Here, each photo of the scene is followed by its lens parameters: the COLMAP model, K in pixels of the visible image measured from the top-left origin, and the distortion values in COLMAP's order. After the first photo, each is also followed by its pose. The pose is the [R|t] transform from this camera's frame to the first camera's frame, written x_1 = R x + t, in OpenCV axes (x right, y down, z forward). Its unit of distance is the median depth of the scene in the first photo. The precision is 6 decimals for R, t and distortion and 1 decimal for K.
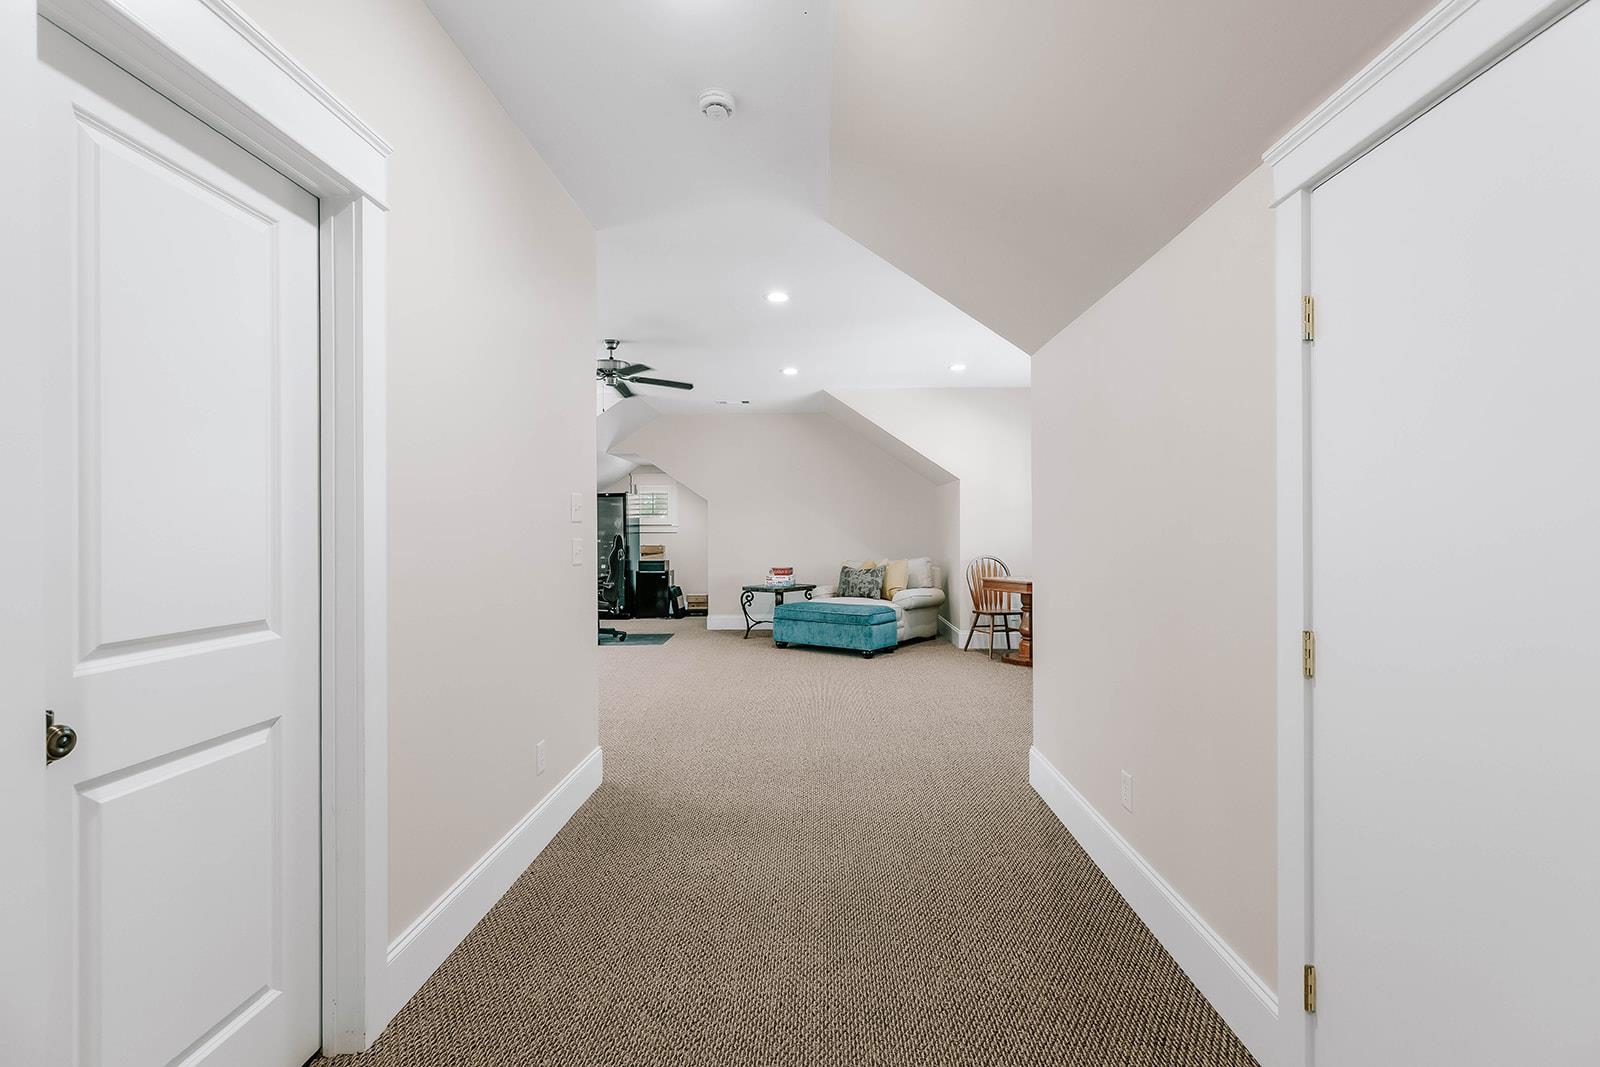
lens RADIAL K [[738.5, 0, 804.9], [0, 738.5, 532.7], [0, 0, 1]] dist [0.006259, 0.001250]
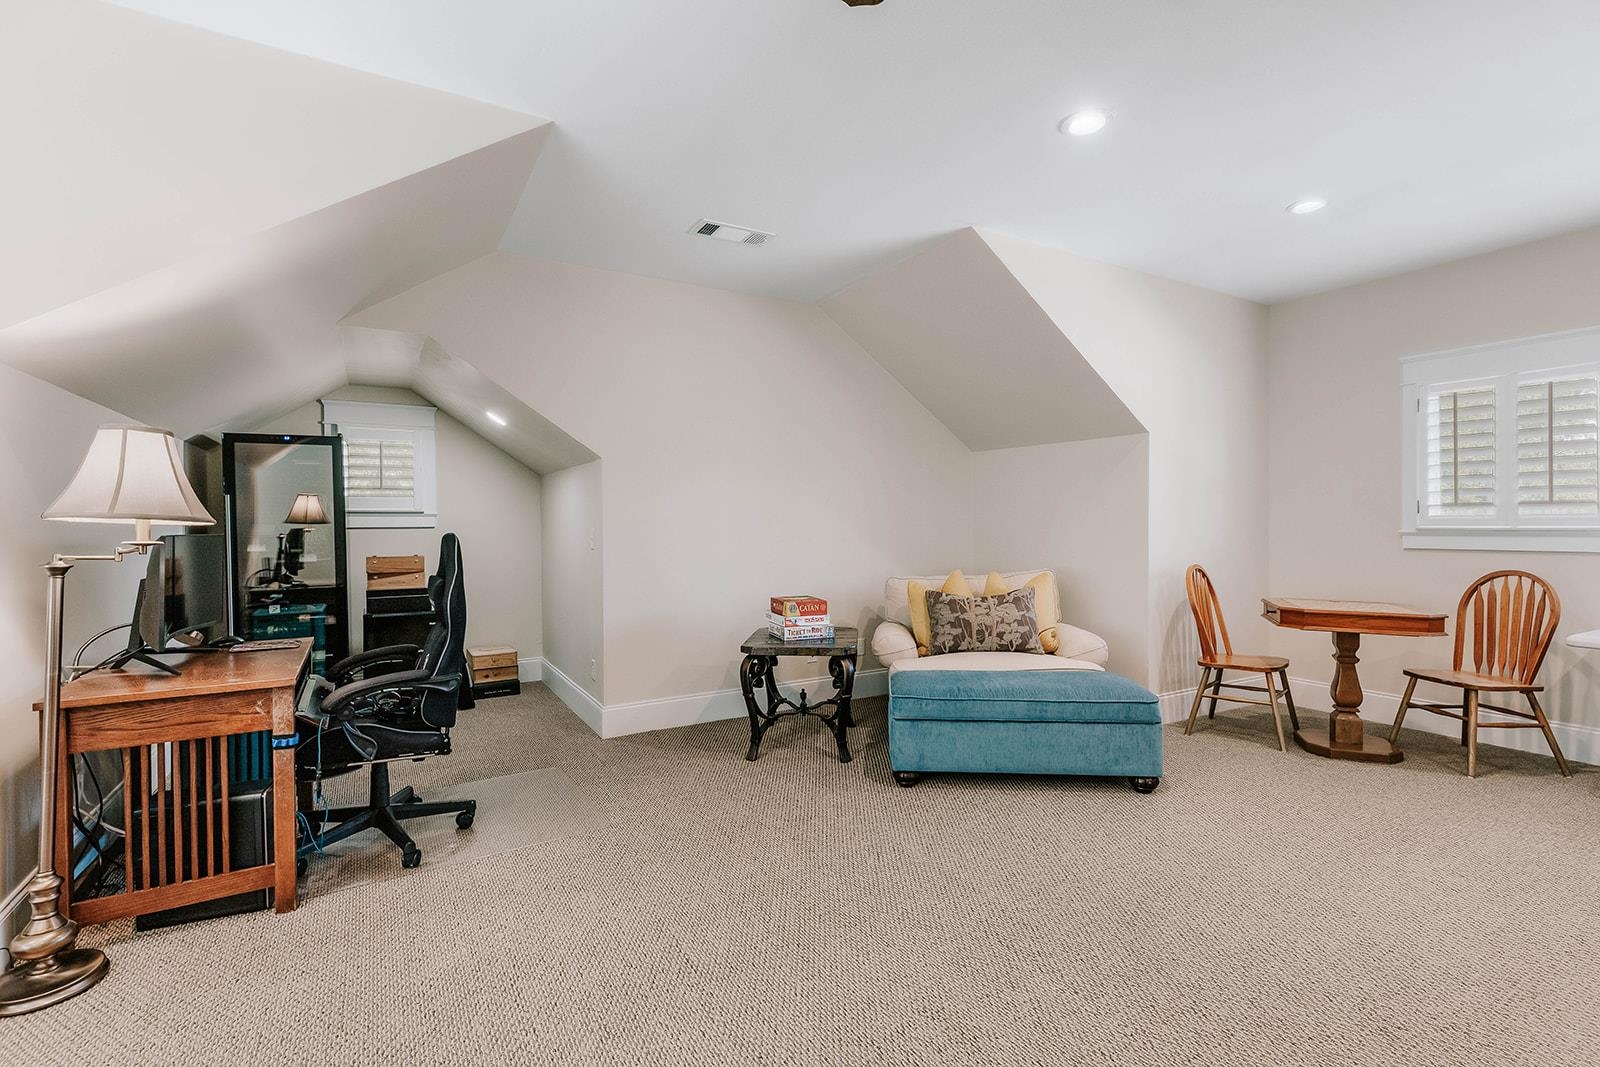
lens RADIAL K [[738.5, 0, 802.5], [0, 738.5, 537.7], [0, 0, 1]] dist [0.006259, 0.001250]
pose [[0.844856, -0.009378, 0.534912, -0.304652], [0.000411, 0.999857, 0.016880, -0.000049], [-0.534994, -0.014042, 0.844739, 0.625944]]
